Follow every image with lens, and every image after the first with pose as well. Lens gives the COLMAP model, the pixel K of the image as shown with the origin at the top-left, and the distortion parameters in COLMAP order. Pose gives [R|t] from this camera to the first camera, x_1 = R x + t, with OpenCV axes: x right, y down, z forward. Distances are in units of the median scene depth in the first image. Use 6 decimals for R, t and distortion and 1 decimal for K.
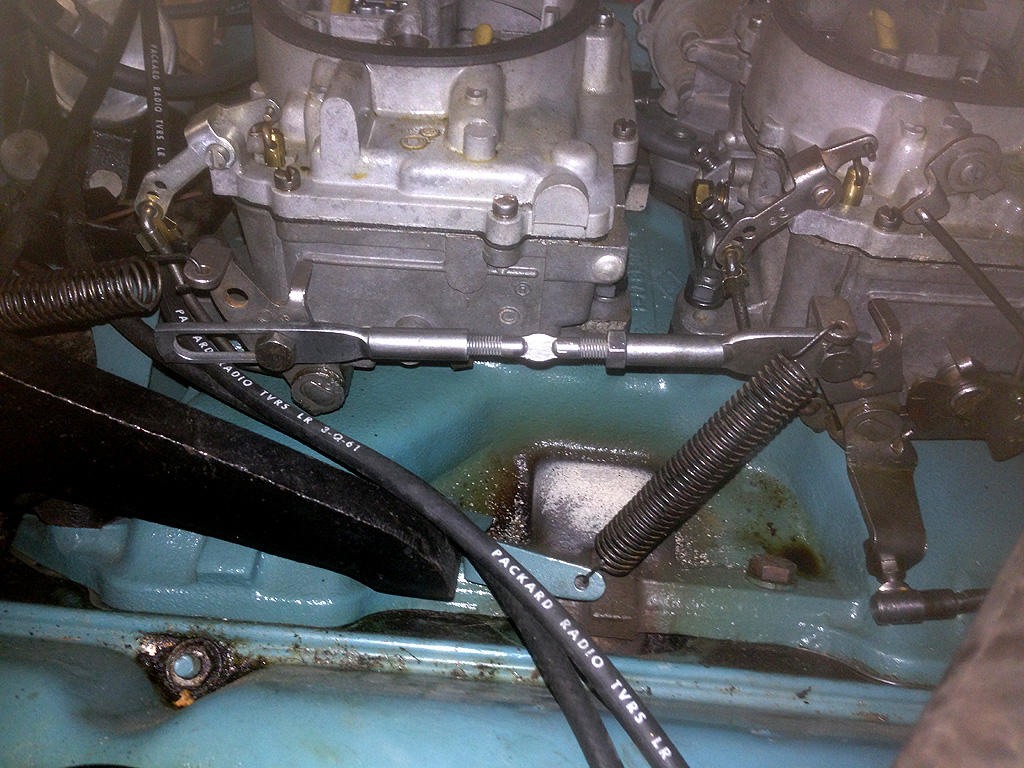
lens RADIAL K [[971.7, 0, 509.1], [0, 971.7, 367.2], [0, 0, 1]] dist [0.078748, -0.113321]
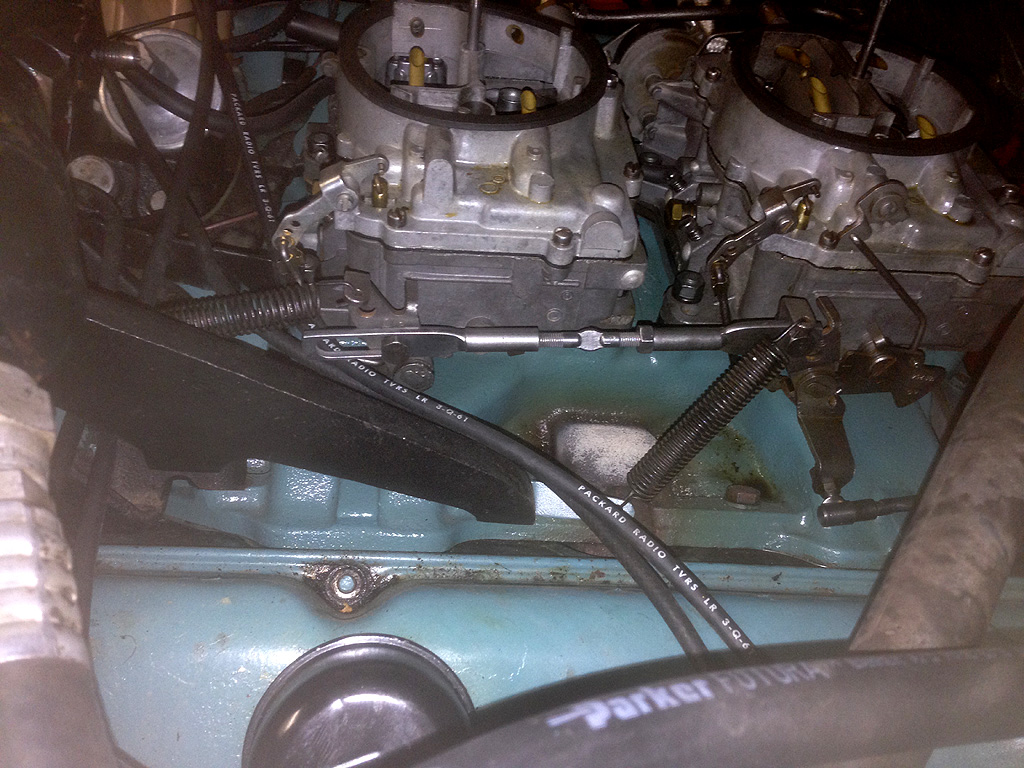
lens RADIAL K [[993.2, 0, 512.0], [0, 993.2, 384.0], [0, 0, 1]] dist [0.010131, 0.282558]
pose [[0.989998, -0.038683, 0.135672, -0.257738], [0.031598, 0.998041, 0.053997, -0.036088], [-0.137495, -0.049170, 0.989281, -0.352007]]
